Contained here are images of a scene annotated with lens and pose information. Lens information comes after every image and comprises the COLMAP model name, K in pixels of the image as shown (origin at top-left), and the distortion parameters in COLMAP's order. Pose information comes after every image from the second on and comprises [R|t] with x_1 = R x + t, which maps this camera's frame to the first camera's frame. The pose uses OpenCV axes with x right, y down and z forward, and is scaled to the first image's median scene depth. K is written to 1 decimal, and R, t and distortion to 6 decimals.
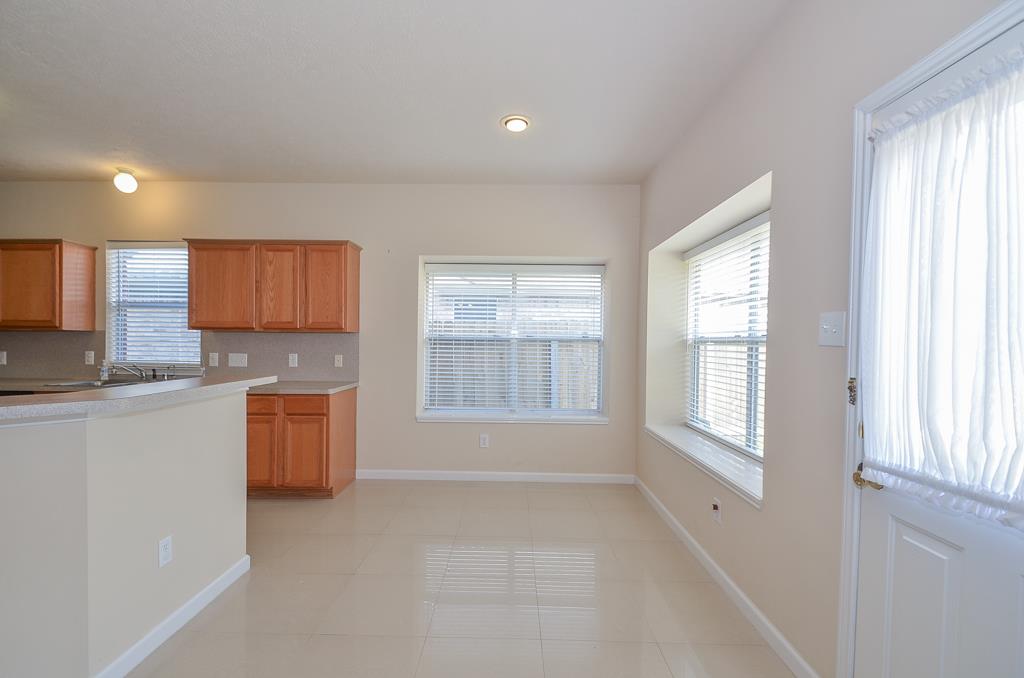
lens RADIAL K [[447.9, 0, 502.2], [0, 447.9, 346.6], [0, 0, 1]] dist [0.016245, 0.000134]
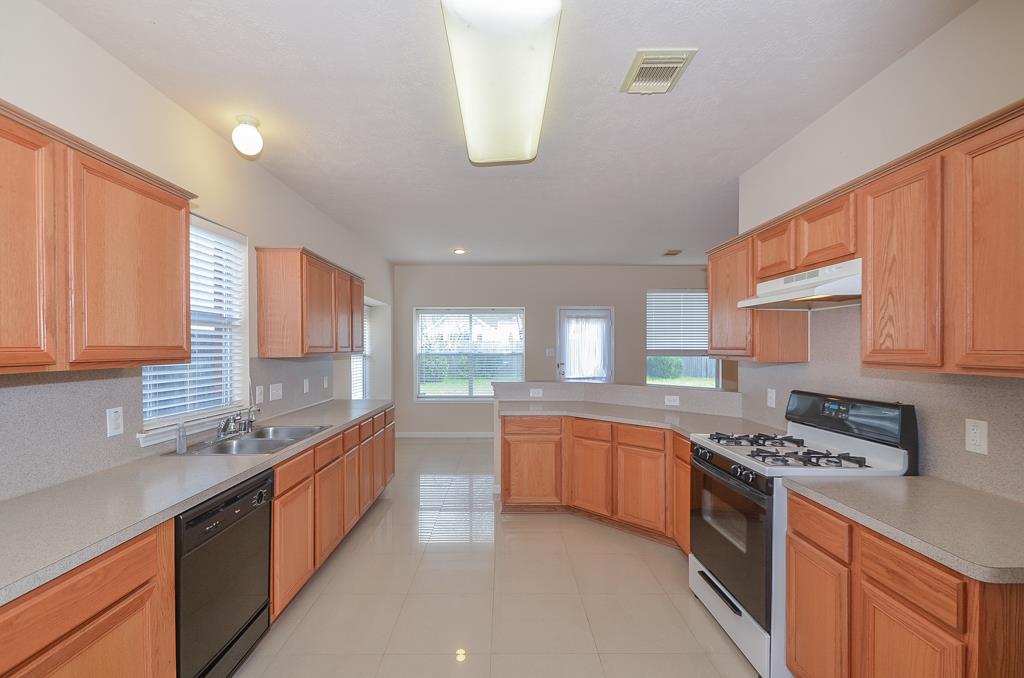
lens RADIAL K [[447.9, 0, 502.2], [0, 447.9, 346.6], [0, 0, 1]] dist [0.016245, 0.000134]
pose [[-0.033385, -0.004694, 0.999432, -1.506446], [0.014364, 0.999883, 0.005176, -0.053177], [-0.999339, 0.014528, -0.033314, 0.665127]]
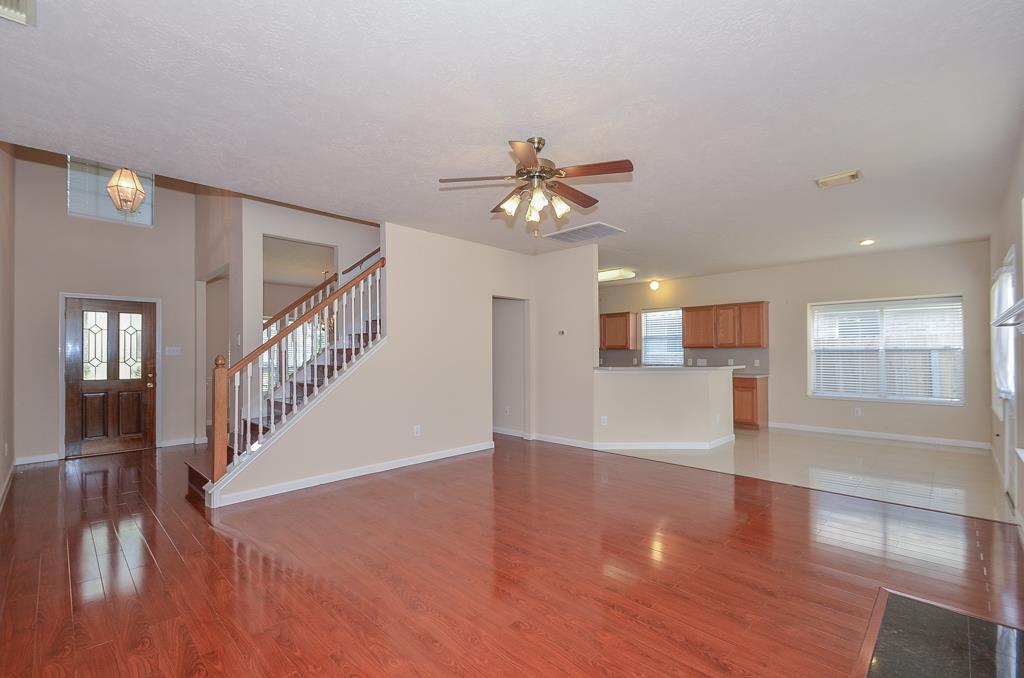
lens RADIAL K [[447.9, 0, 502.2], [0, 447.9, 346.6], [0, 0, 1]] dist [0.016245, 0.000134]
pose [[0.720515, -0.021936, -0.693092, 0.184979], [0.002680, 0.999580, -0.028850, 0.015977], [0.693434, 0.018929, 0.720271, -1.165474]]
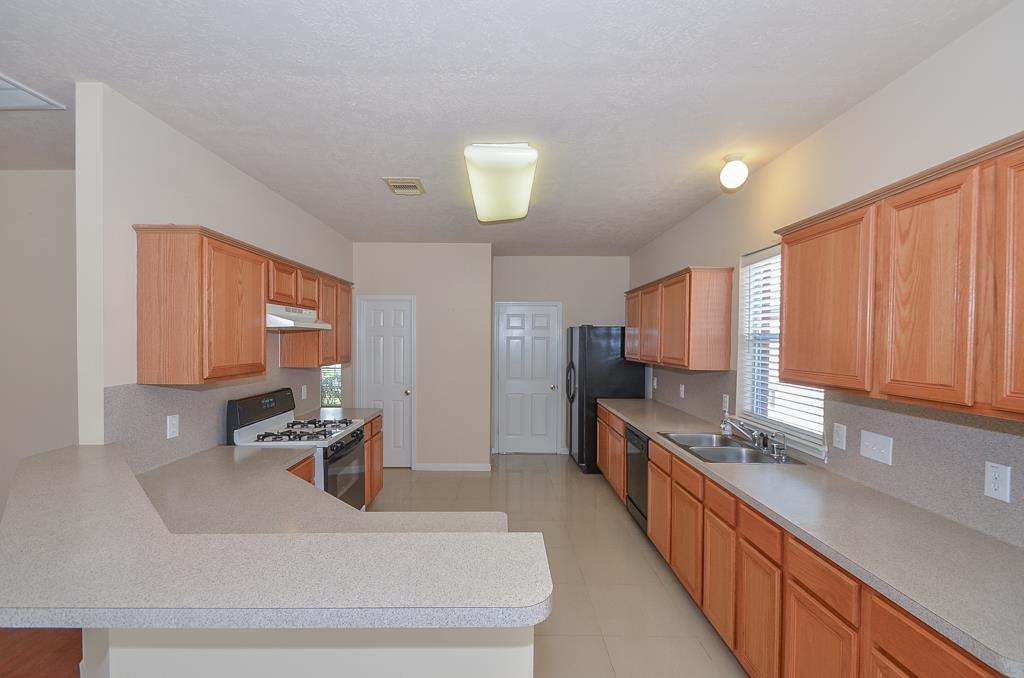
lens RADIAL K [[447.9, 0, 502.2], [0, 447.9, 346.6], [0, 0, 1]] dist [0.016245, 0.000134]
pose [[0.014516, 0.007626, -0.999866, -0.105563], [-0.027998, 0.999582, 0.007217, -0.077891], [0.999503, 0.027890, 0.014724, 0.623275]]
